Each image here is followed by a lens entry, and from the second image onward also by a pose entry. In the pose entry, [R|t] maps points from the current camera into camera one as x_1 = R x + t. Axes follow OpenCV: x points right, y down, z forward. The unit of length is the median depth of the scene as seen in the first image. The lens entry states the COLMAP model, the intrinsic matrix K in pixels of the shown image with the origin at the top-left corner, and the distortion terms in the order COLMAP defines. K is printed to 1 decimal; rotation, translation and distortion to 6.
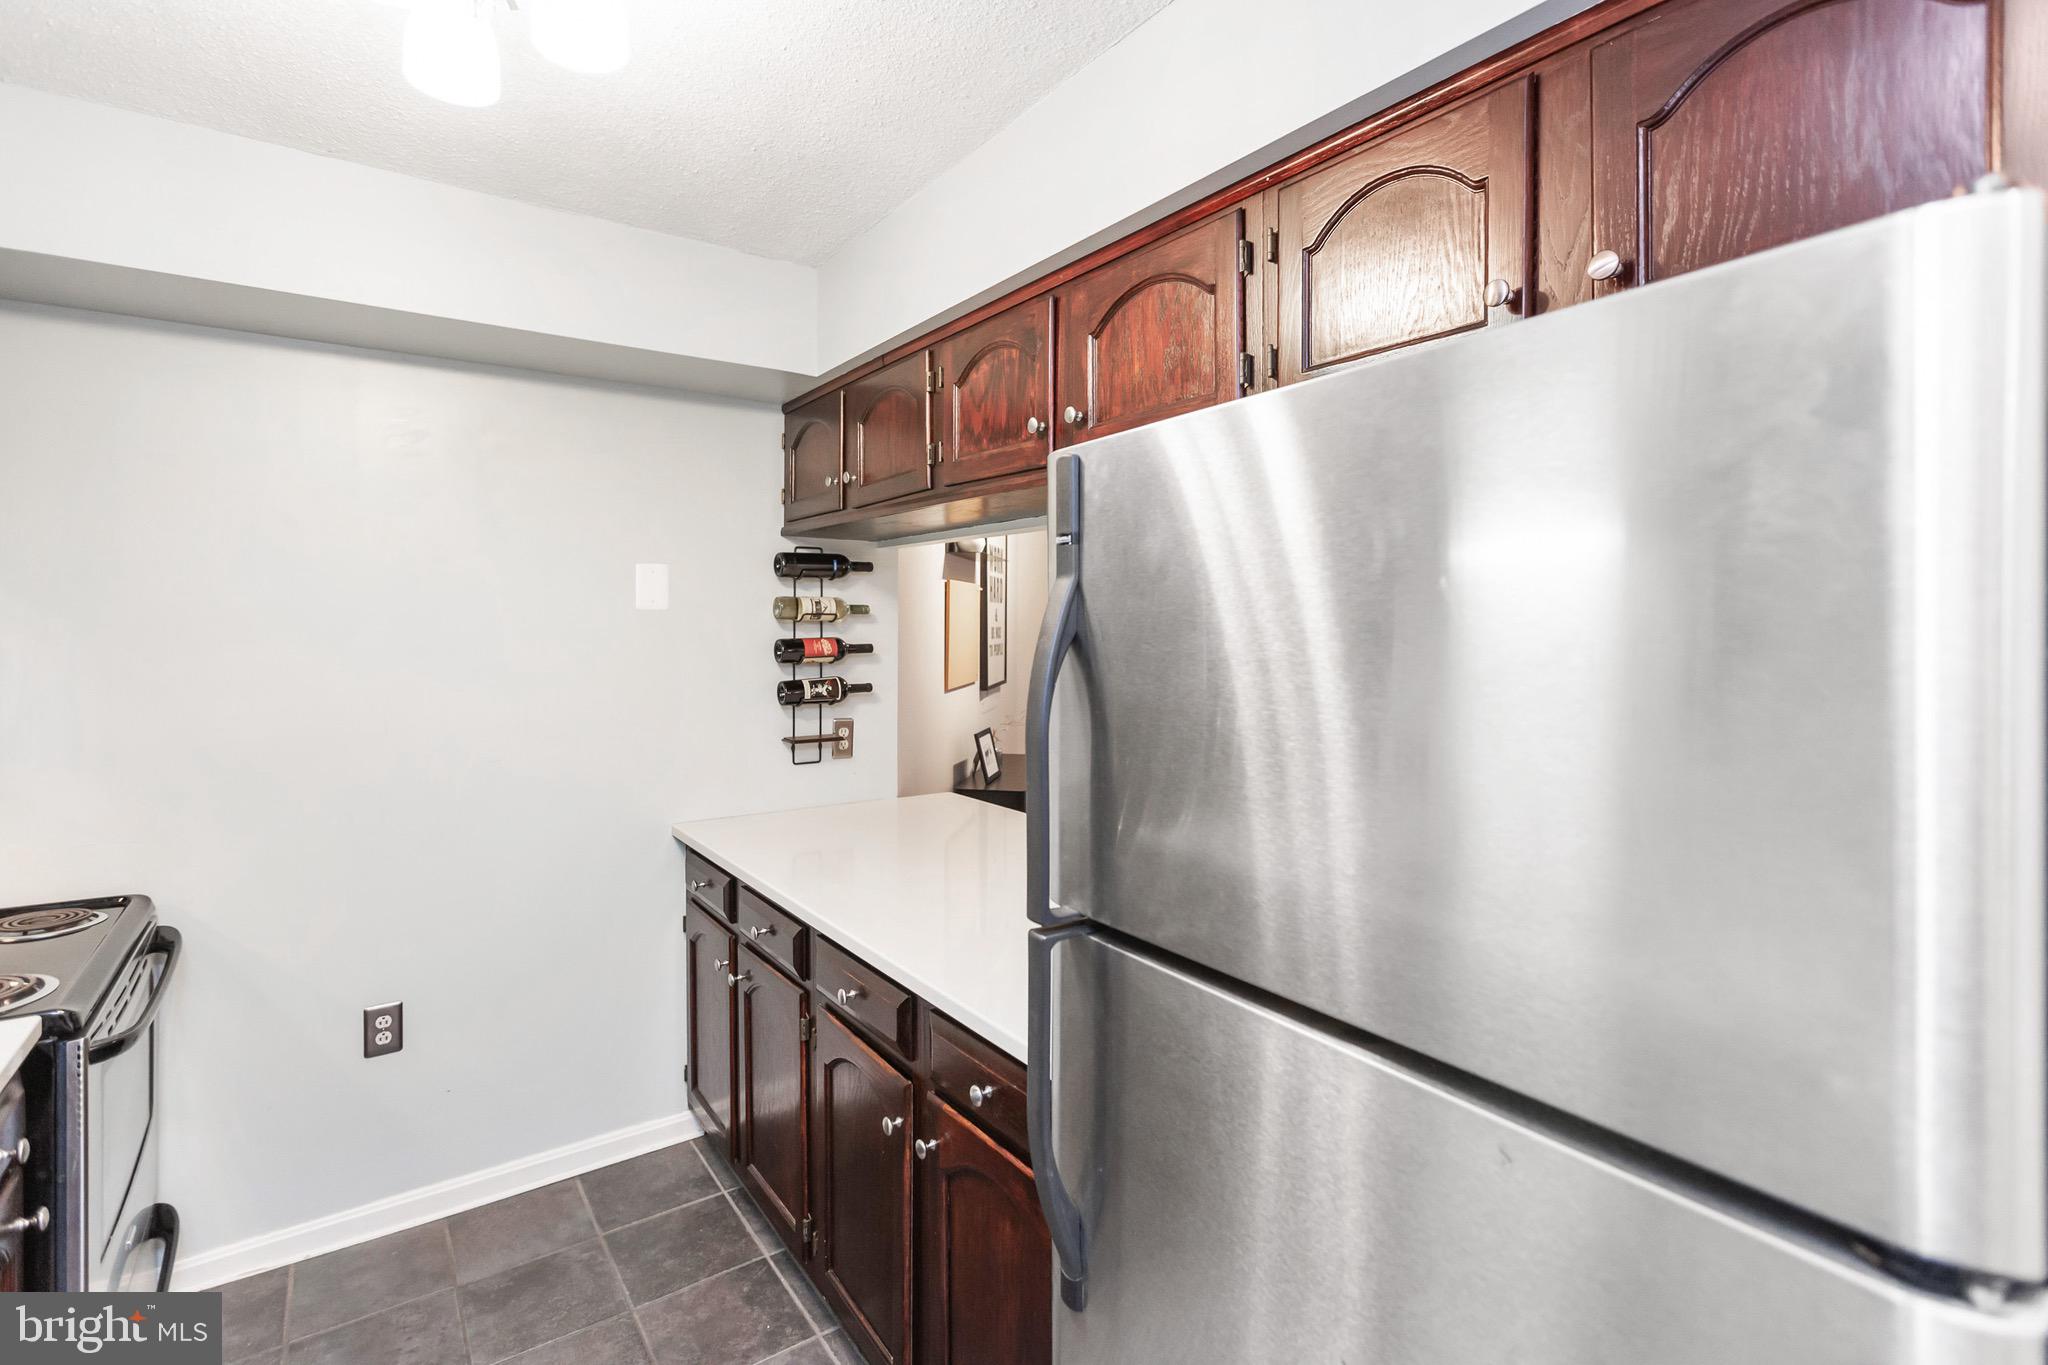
lens RADIAL K [[944.5, 0, 1000.0], [0, 944.5, 628.0], [0, 0, 1]] dist [0.000509, 0.000364]
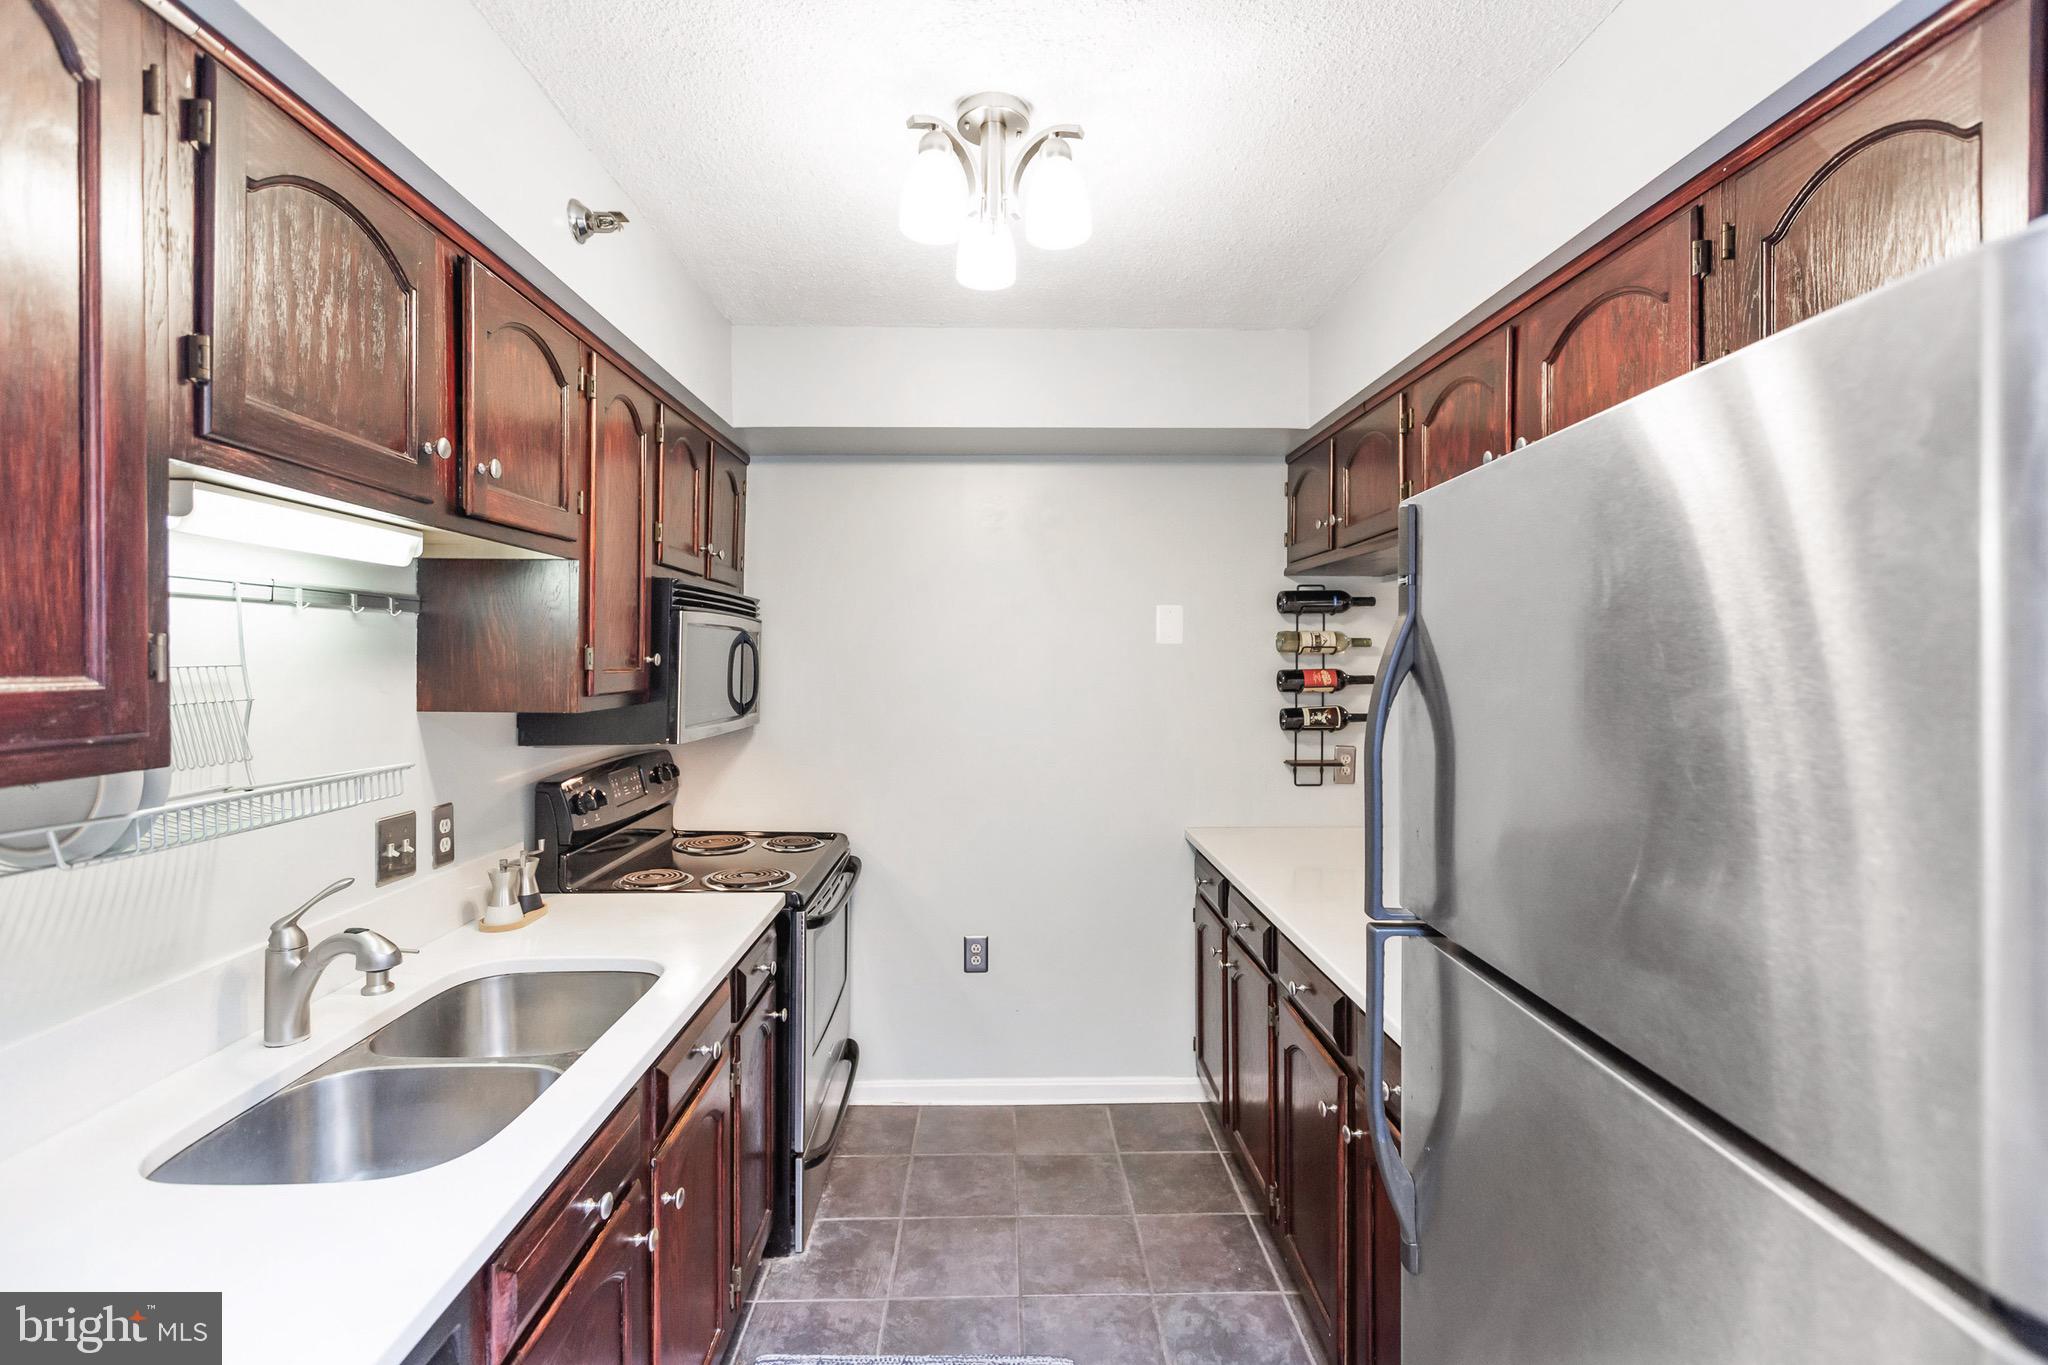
lens RADIAL K [[906.9, 0, 1022.9], [0, 906.9, 651.3], [0, 0, 1]] dist [-0.001952, -0.000122]
pose [[0.838529, -0.002166, -0.544853, 0.124495], [-0.003170, 0.999956, -0.008854, 0.000661], [0.544848, 0.009152, 0.838485, -0.066163]]
